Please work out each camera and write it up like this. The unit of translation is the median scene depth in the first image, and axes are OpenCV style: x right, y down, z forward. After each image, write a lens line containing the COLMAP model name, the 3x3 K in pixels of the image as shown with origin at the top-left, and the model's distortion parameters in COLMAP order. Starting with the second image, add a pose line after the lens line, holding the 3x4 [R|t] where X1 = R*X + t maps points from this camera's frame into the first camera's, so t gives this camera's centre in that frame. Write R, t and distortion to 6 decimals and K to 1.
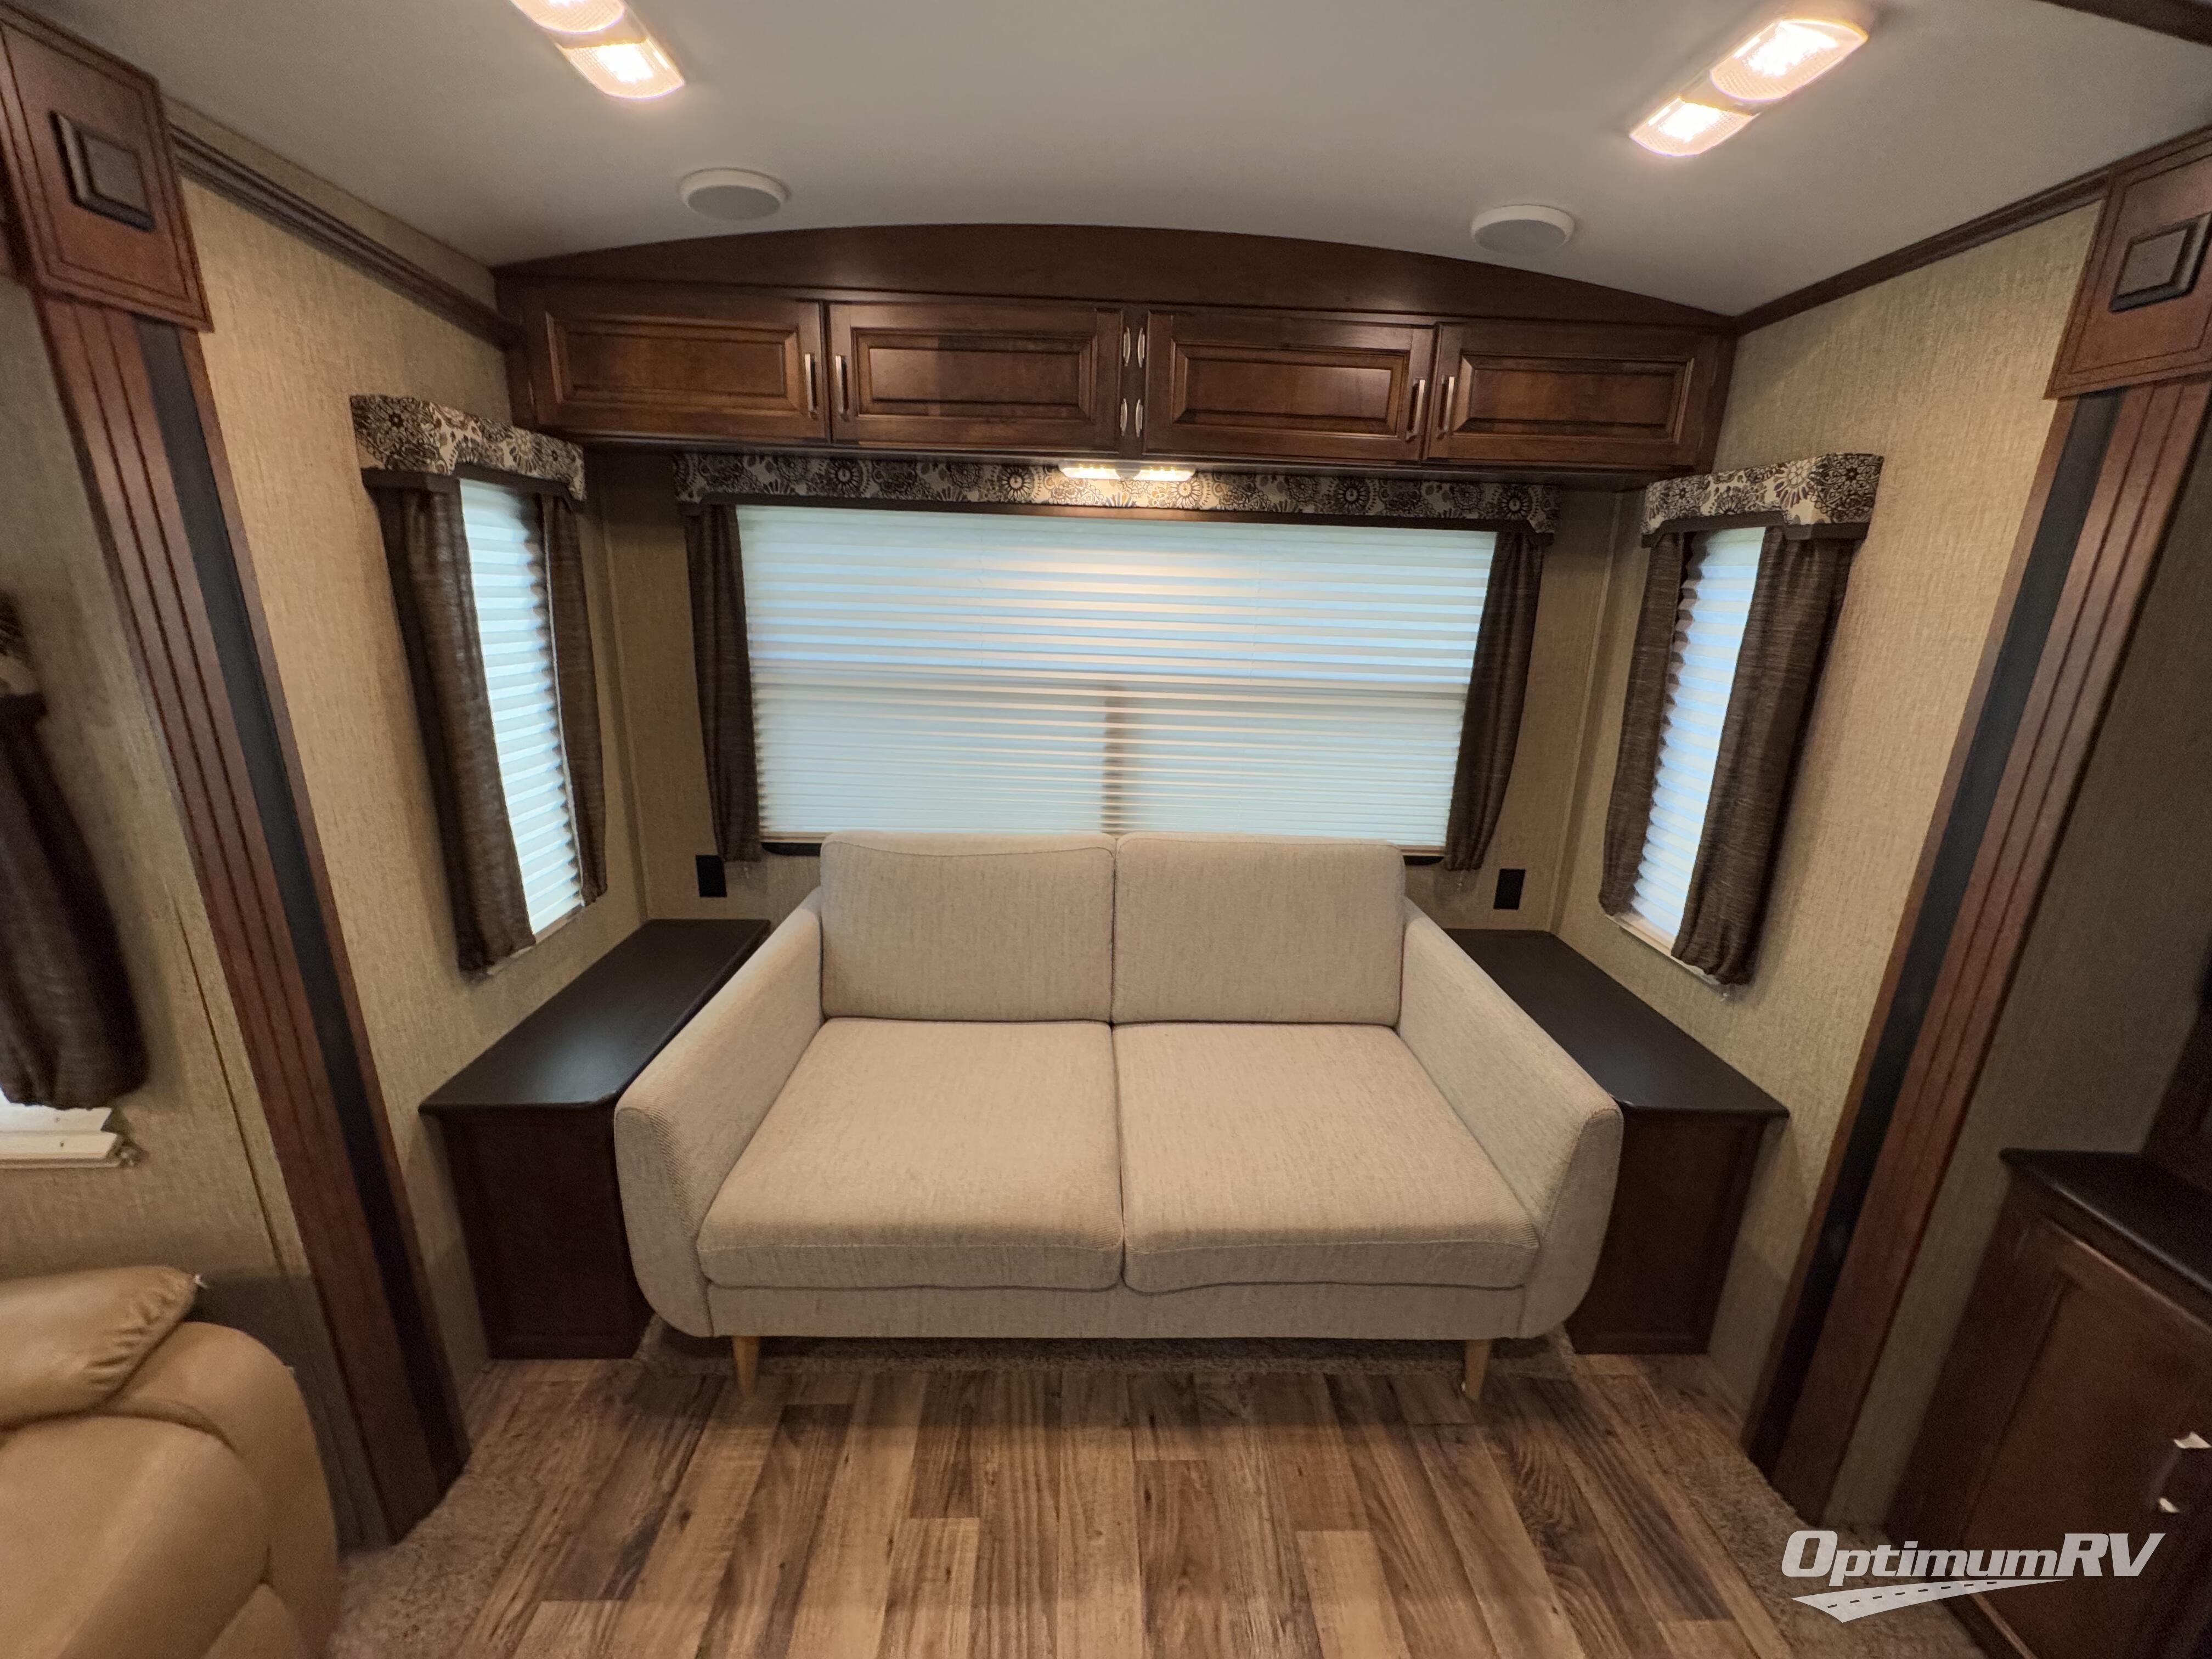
lens RADIAL K [[882.8, 0, 1123.3], [0, 882.8, 832.8], [0, 0, 1]] dist [-0.002844, 0.000291]
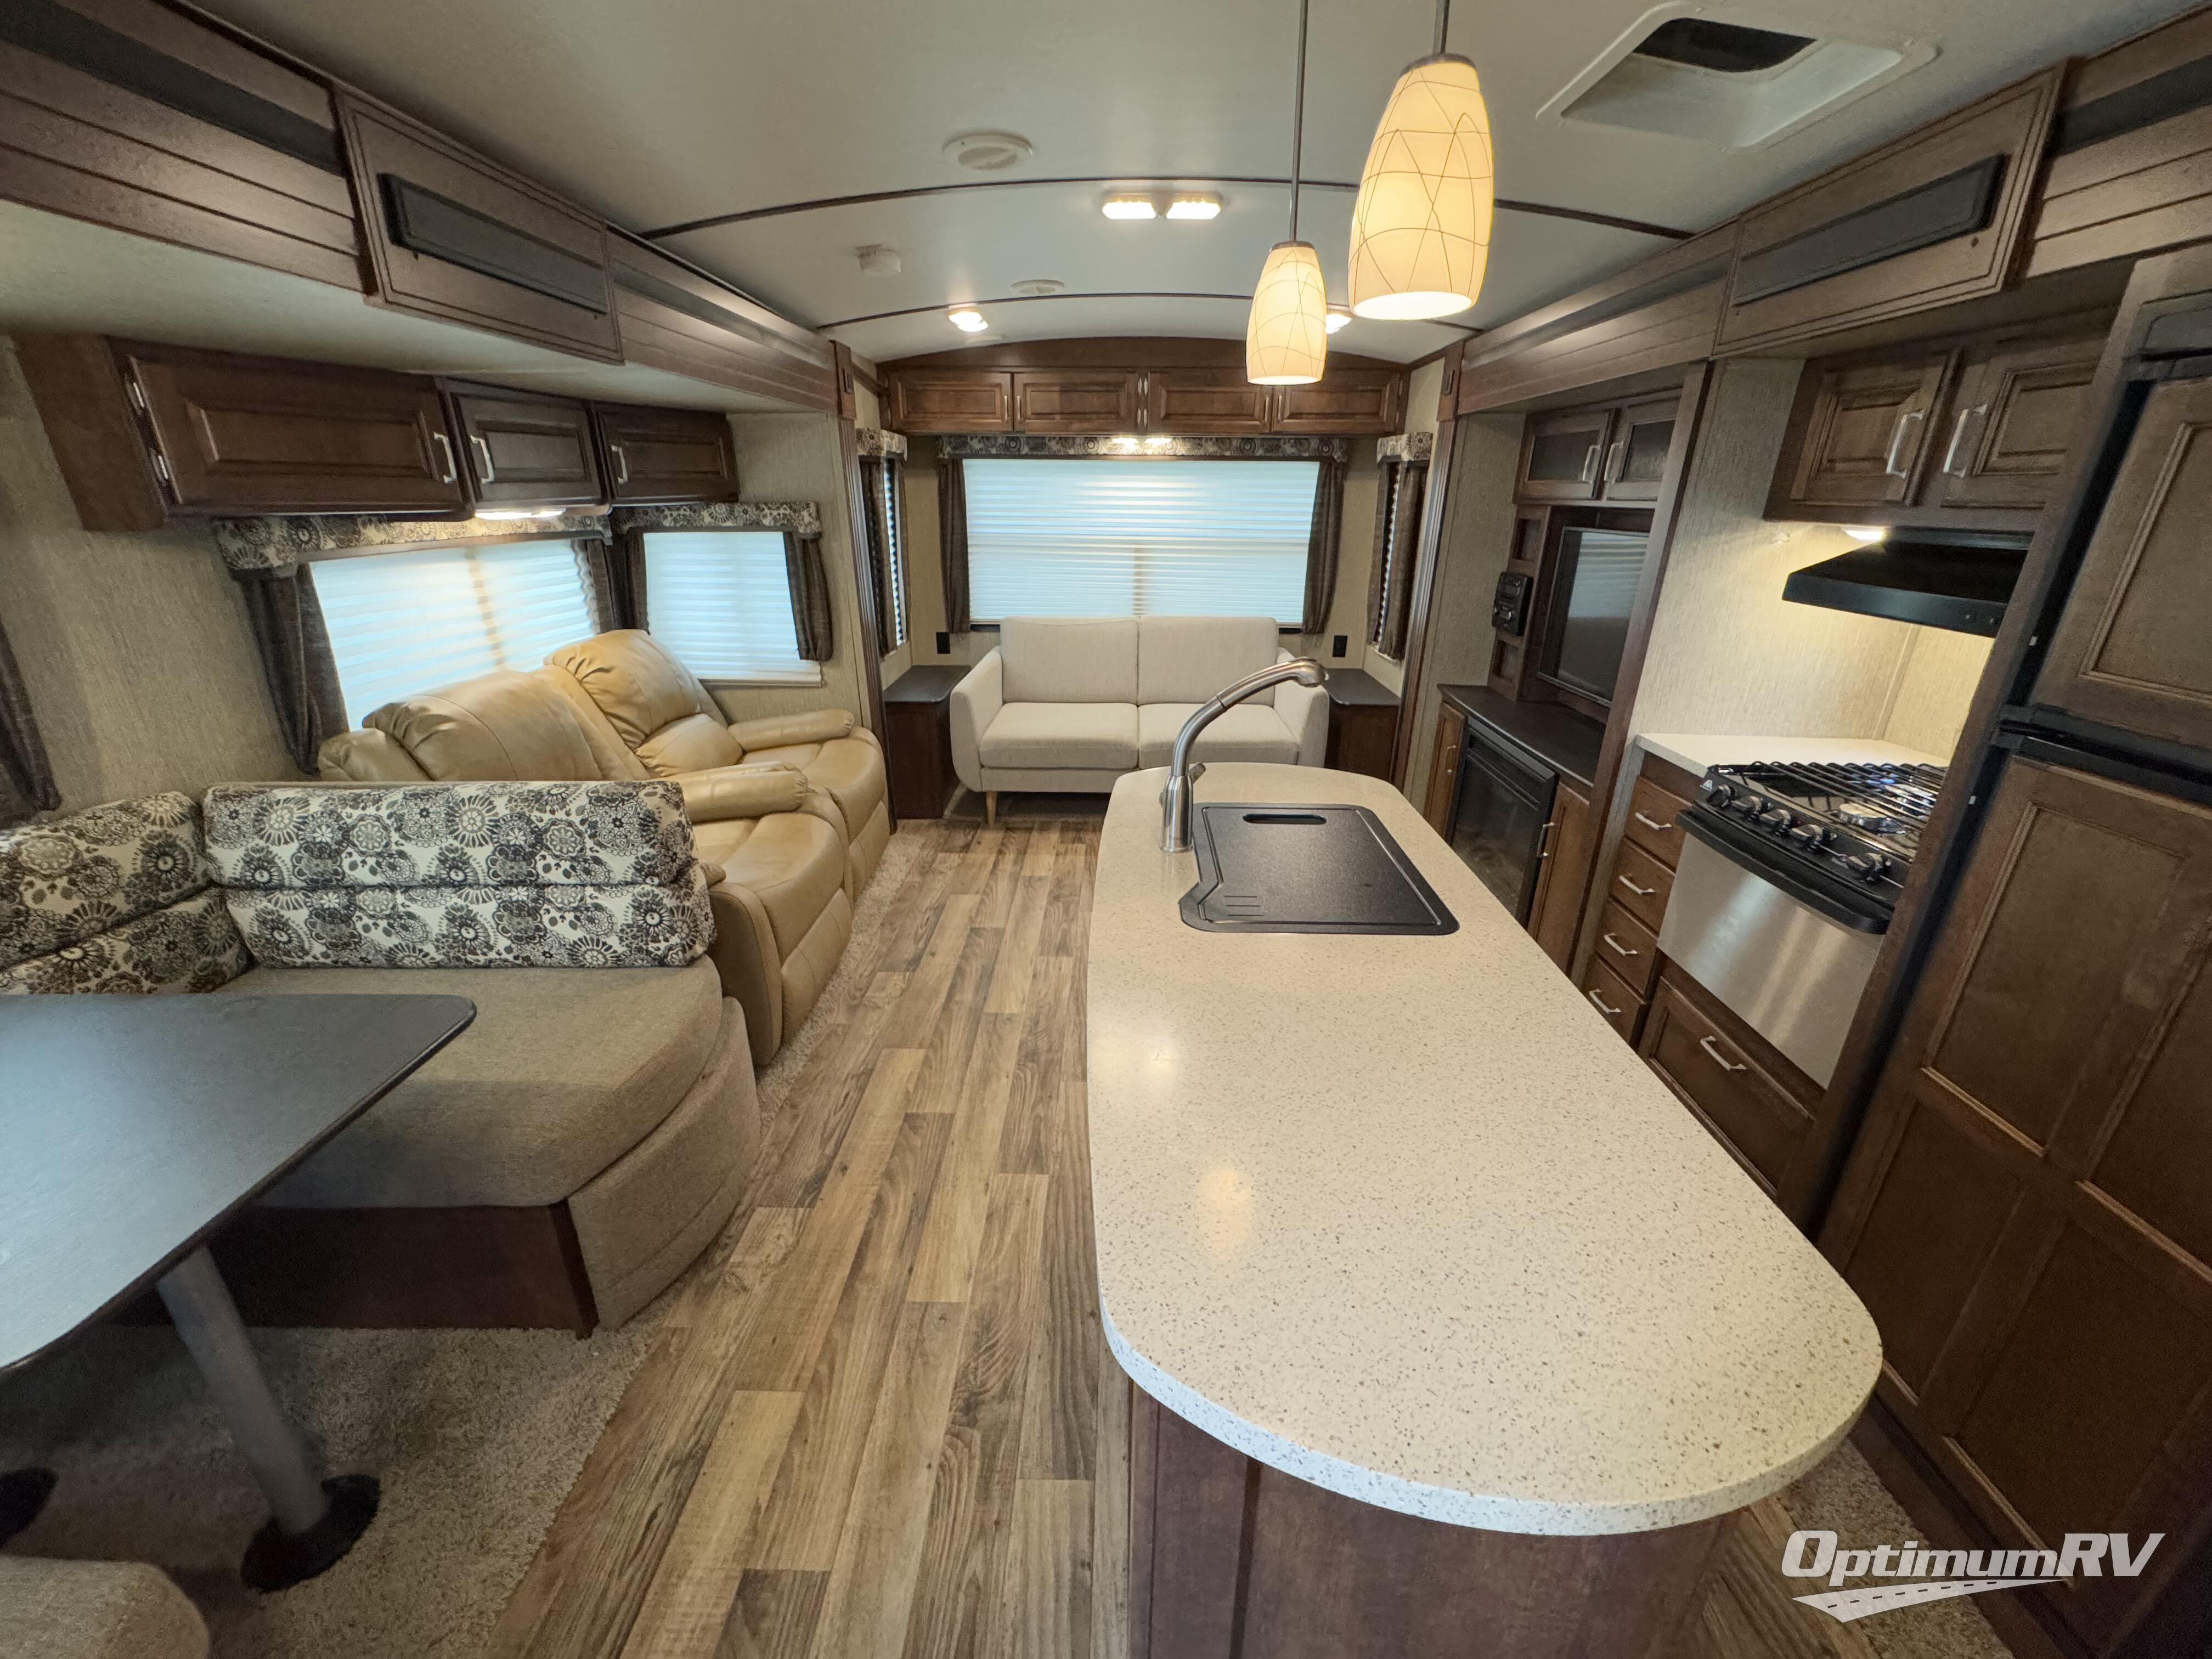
lens RADIAL K [[882.8, 0, 1111.2], [0, 882.8, 828.5], [0, 0, 1]] dist [-0.002844, 0.000291]
pose [[0.997787, 0.000452, -0.066494, 0.072814], [0.005477, 0.996020, 0.088958, 0.351366], [0.066270, -0.089125, 0.993813, -1.242656]]
